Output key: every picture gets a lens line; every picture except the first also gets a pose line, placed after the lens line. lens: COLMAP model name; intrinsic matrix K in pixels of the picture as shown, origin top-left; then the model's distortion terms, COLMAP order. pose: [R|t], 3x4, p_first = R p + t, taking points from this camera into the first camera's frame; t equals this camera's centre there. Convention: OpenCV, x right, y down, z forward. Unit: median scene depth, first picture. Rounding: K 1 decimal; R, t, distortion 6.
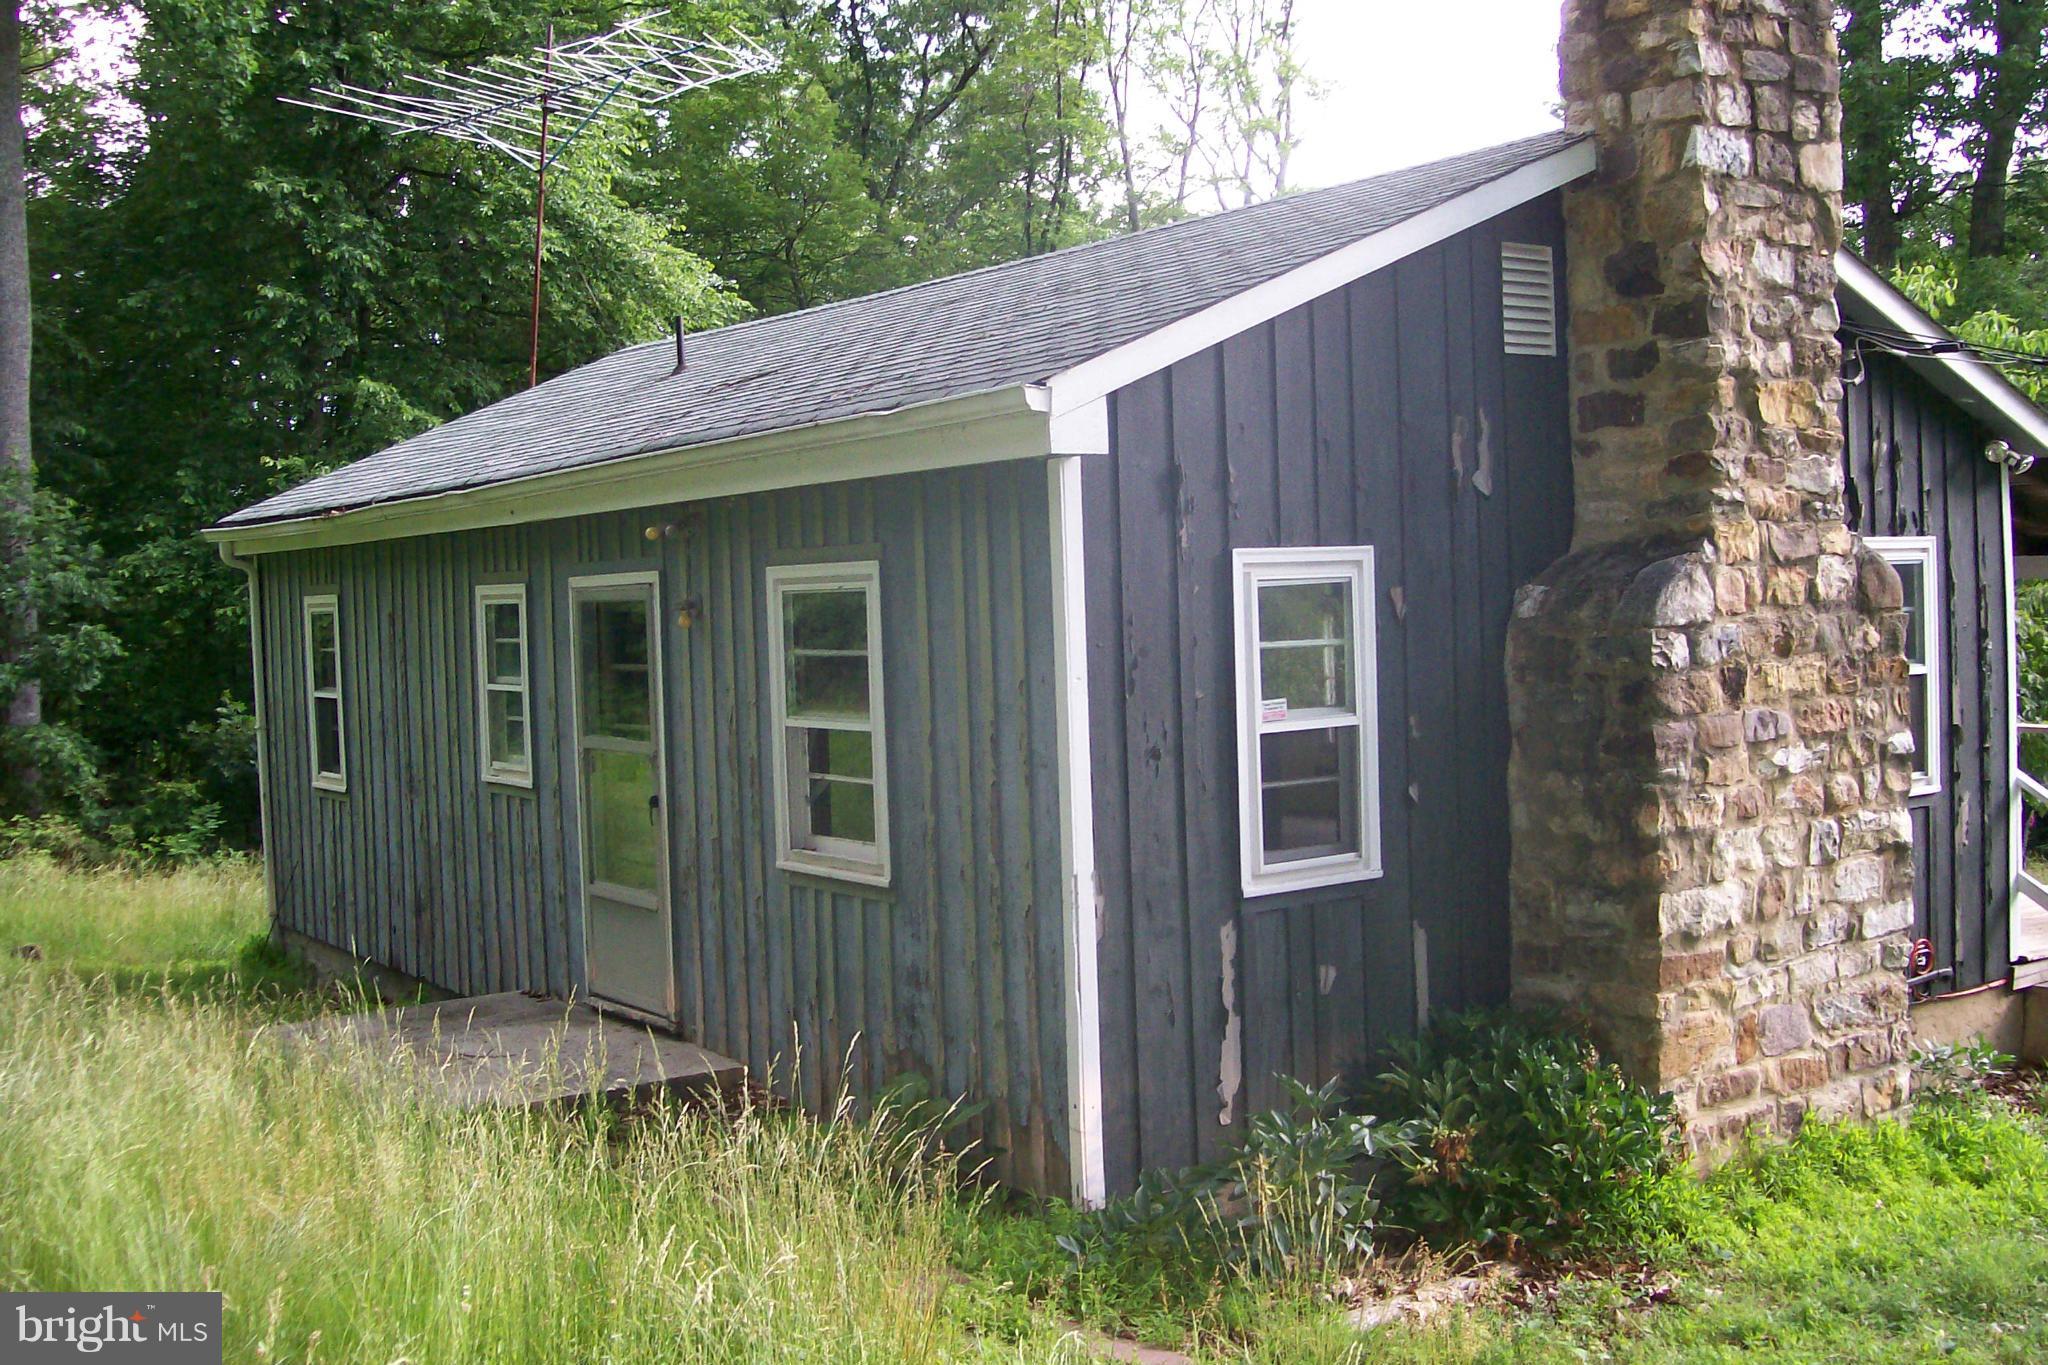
lens RADIAL K [[2223.7, 0, 1032.0], [0, 2223.7, 668.2], [0, 0, 1]] dist [-0.141830, 0.000000]
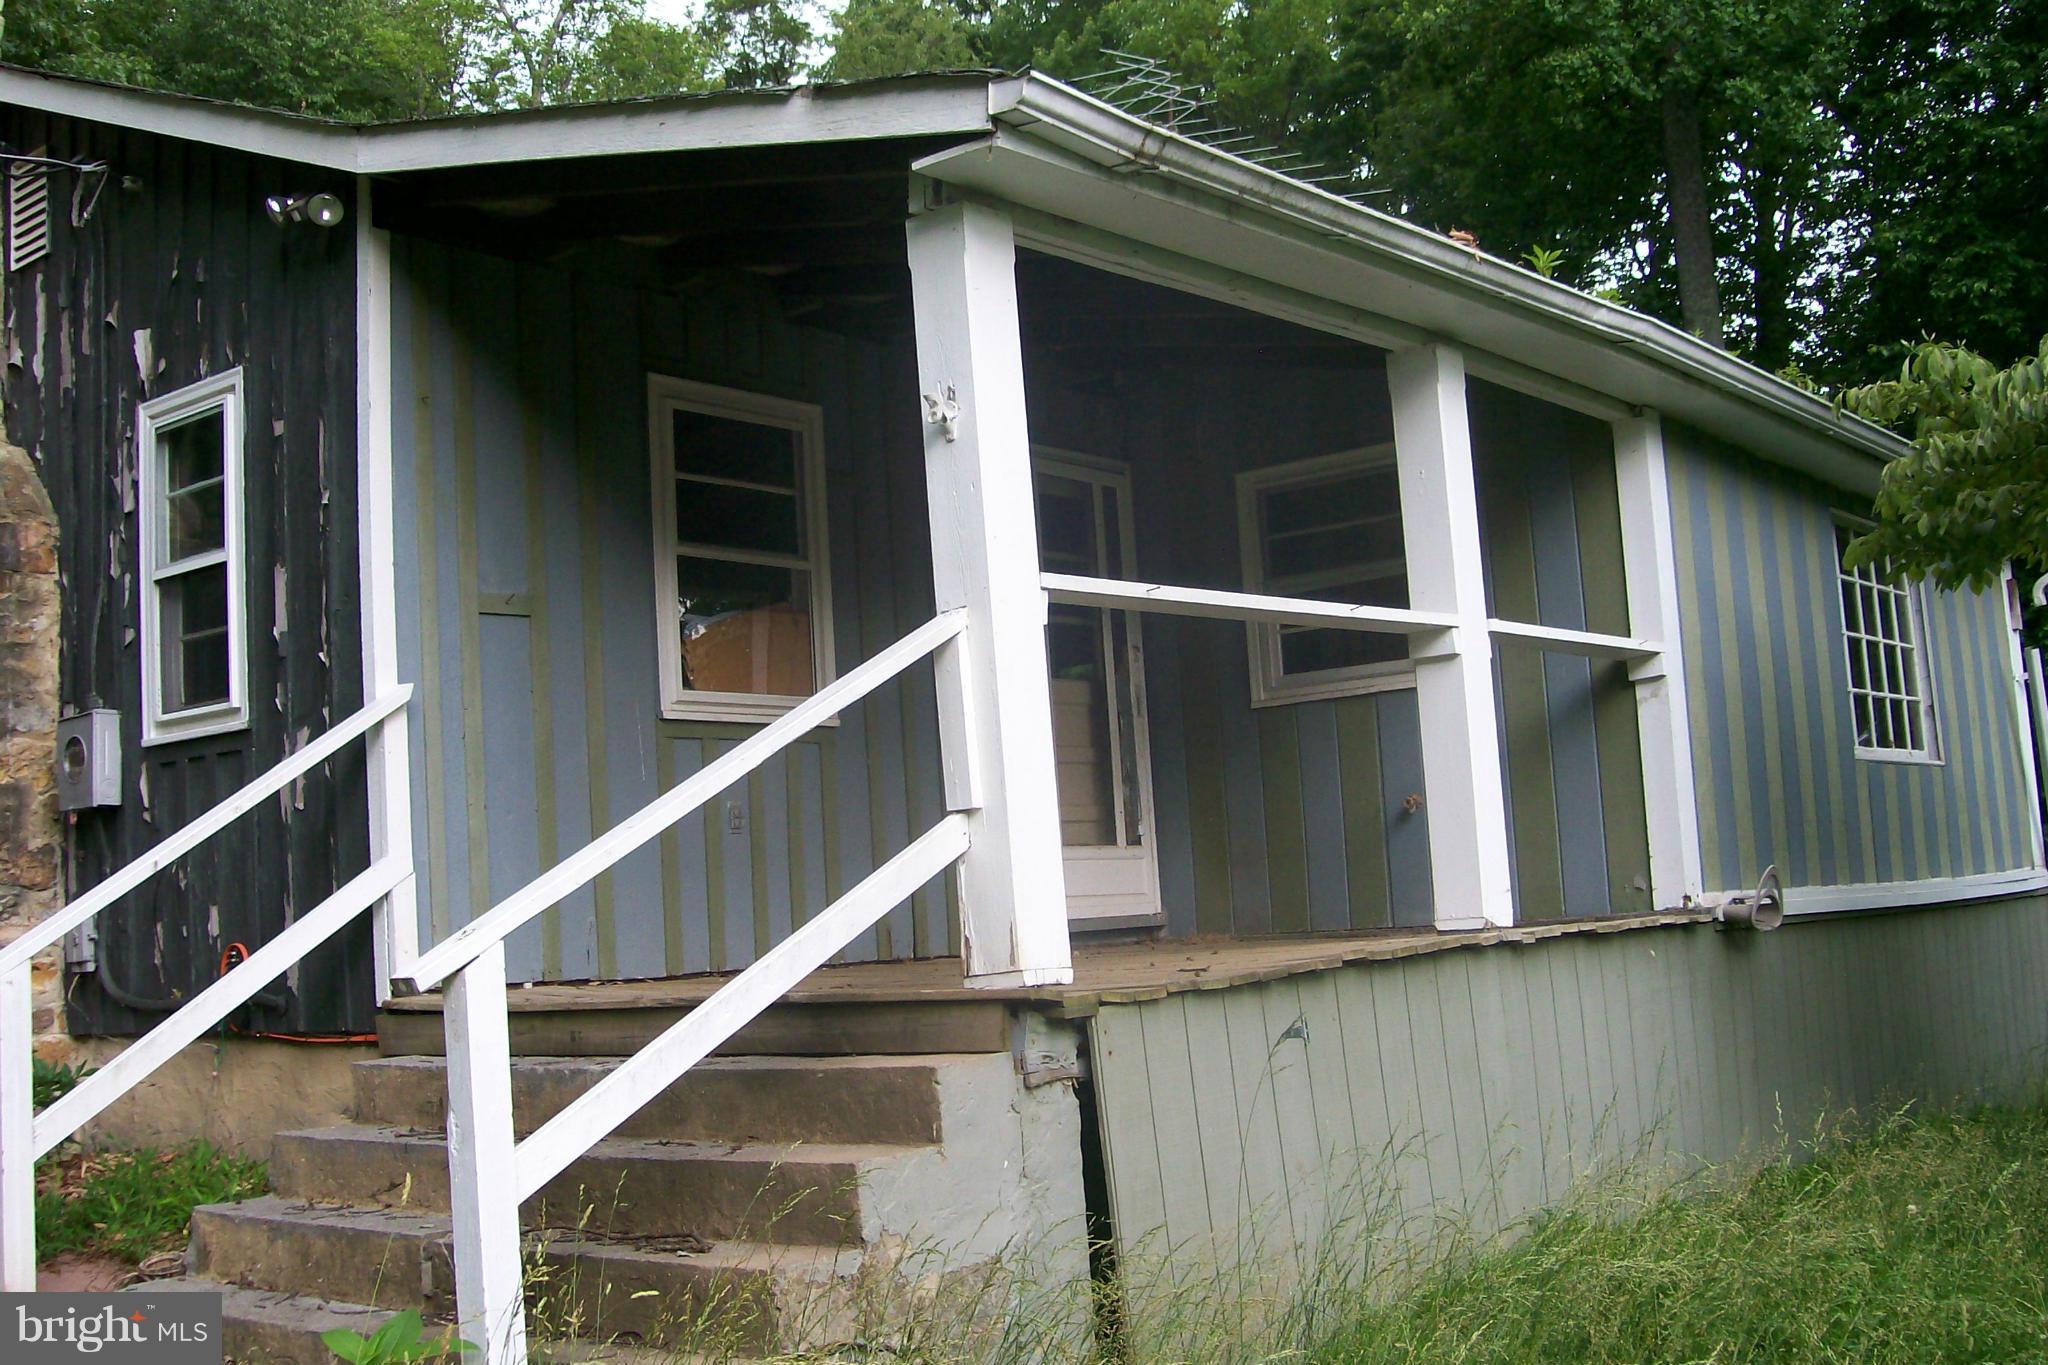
lens RADIAL K [[2223.7, 0, 1028.6], [0, 2223.7, 677.3], [0, 0, 1]] dist [-0.141830, 0.000000]
pose [[0.260883, -0.086291, -0.961506, 1.400098], [0.018377, 0.996260, -0.084424, 0.126623], [0.965195, 0.004355, 0.261494, 1.291147]]
